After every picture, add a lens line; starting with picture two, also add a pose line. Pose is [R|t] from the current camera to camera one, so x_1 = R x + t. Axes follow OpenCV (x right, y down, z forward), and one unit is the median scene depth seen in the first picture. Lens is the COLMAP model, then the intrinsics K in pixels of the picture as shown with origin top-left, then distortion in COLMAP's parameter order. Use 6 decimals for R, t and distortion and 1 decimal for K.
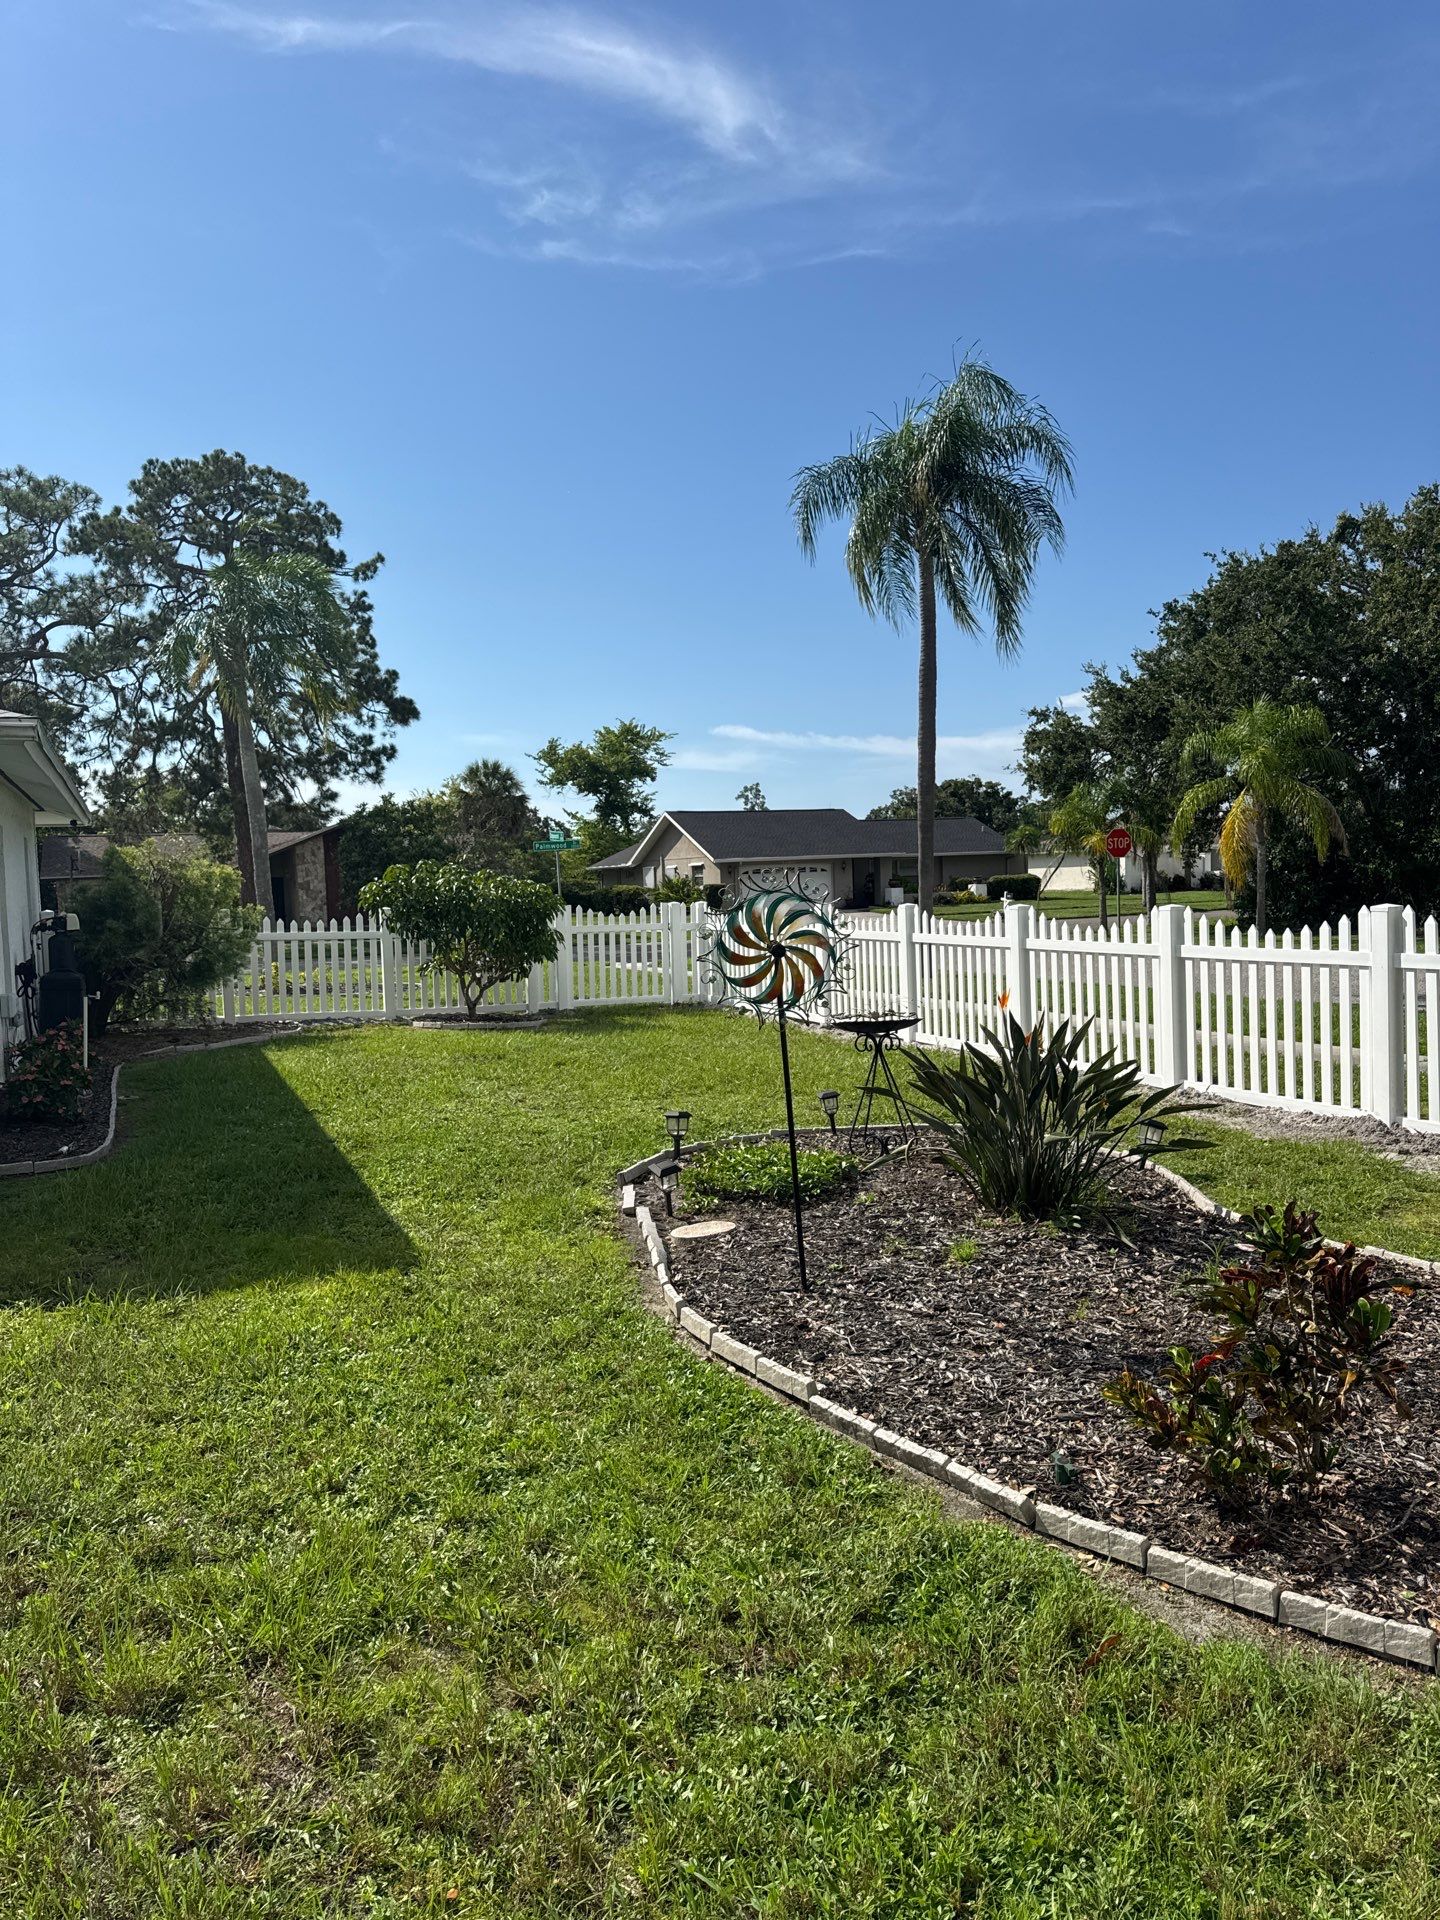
lens RADIAL K [[1368.3, 0, 727.5], [0, 1368.3, 964.4], [0, 0, 1]] dist [0.035005, -0.040954]
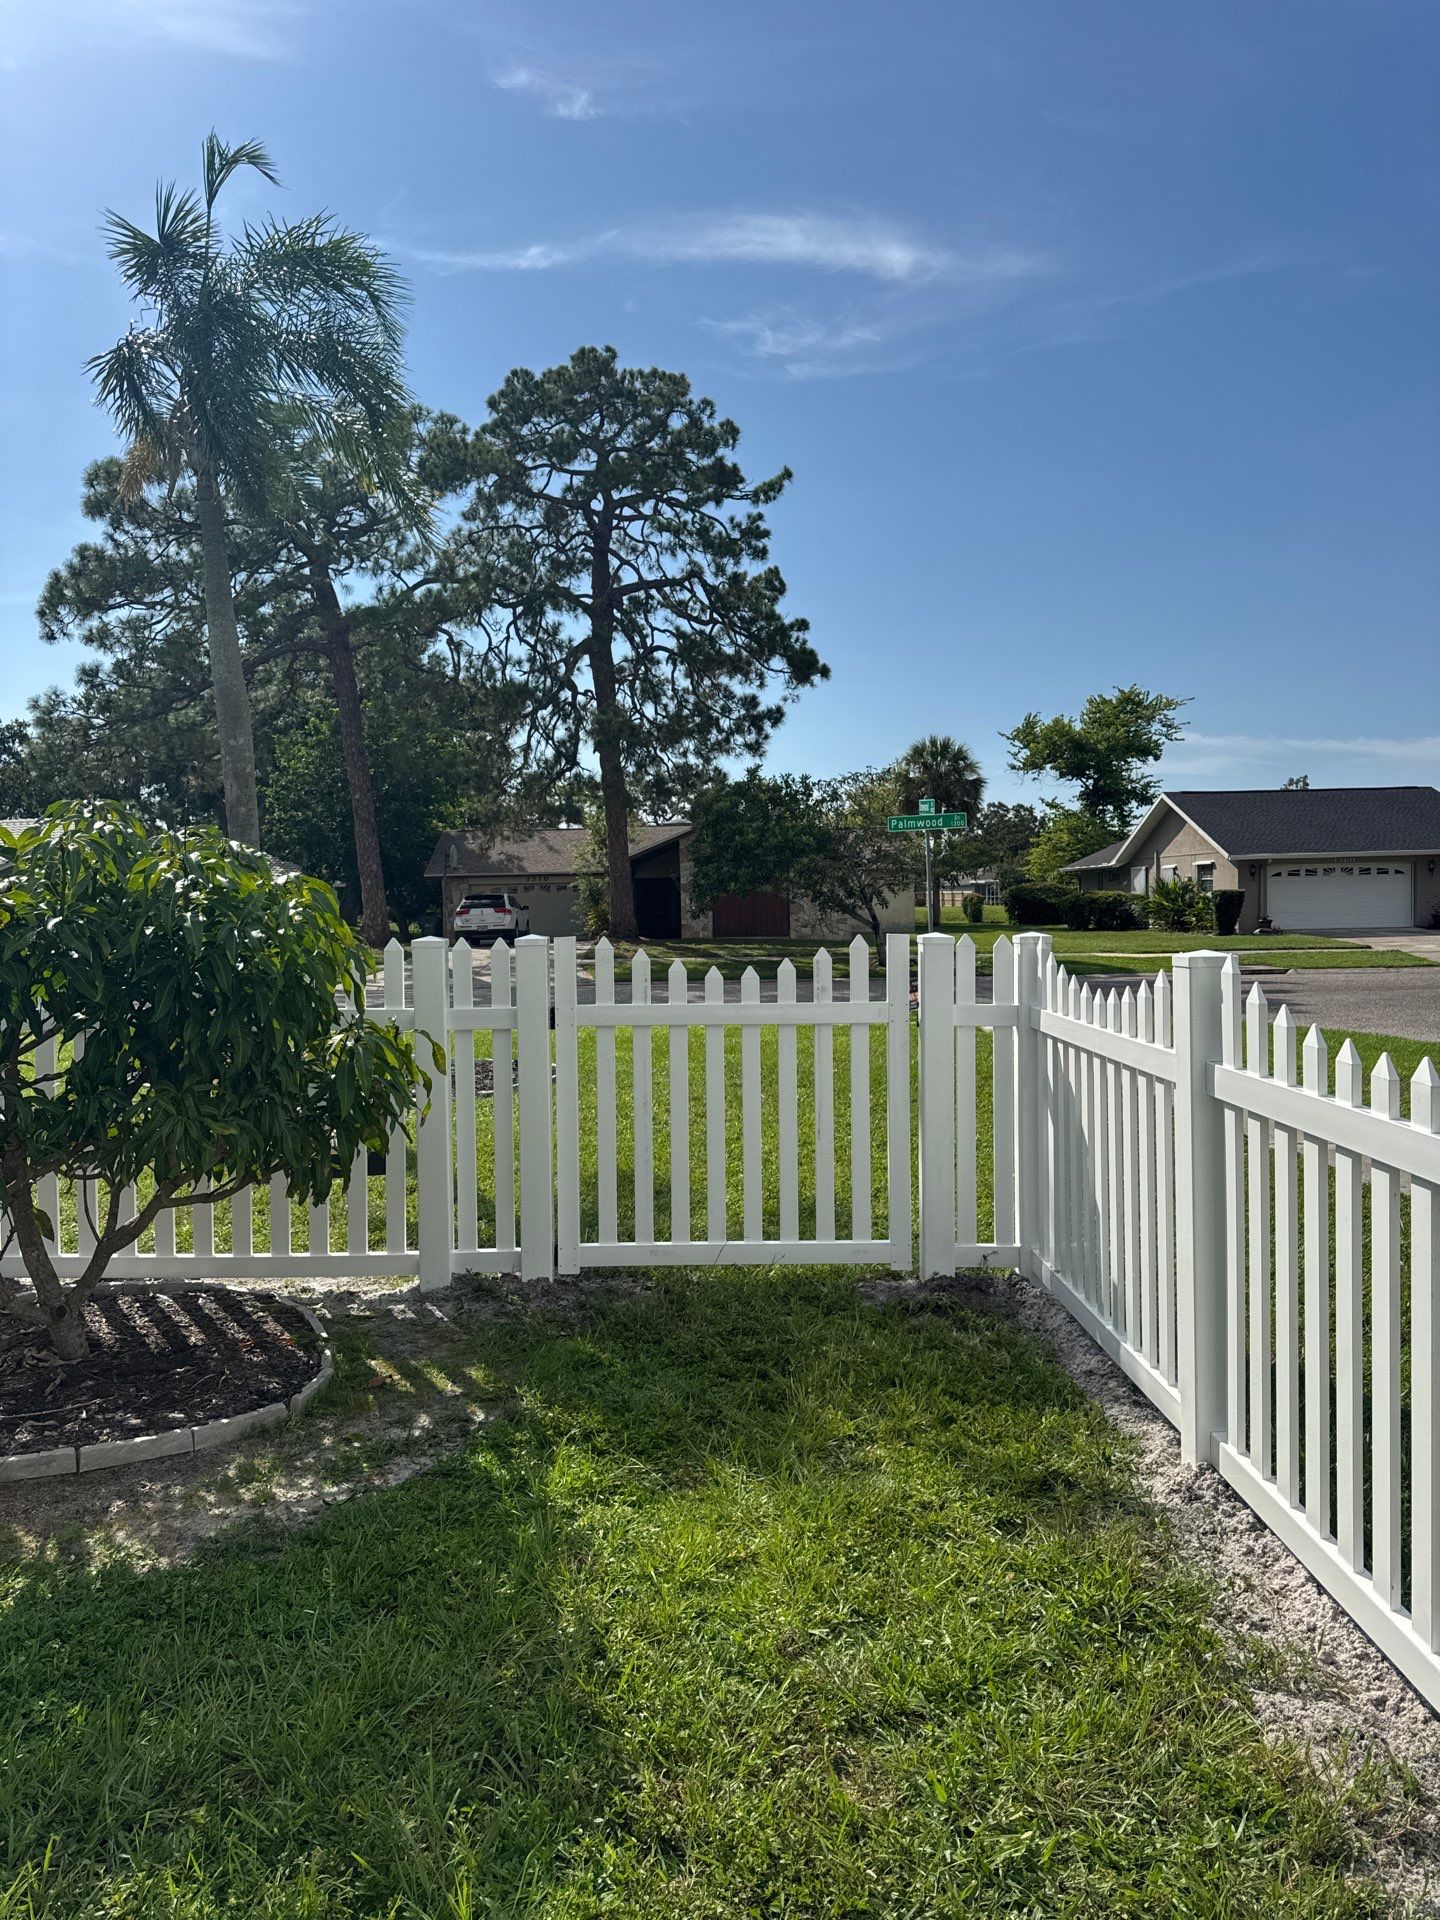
lens RADIAL K [[1366.6, 0, 720.0], [0, 1366.6, 960.0], [0, 0, 1]] dist [0.090280, -0.032741]
pose [[0.930178, 0.026684, -0.366138, 0.044503], [-0.029667, 0.999557, -0.002522, -0.062462], [0.365909, 0.013208, 0.930557, 1.171910]]
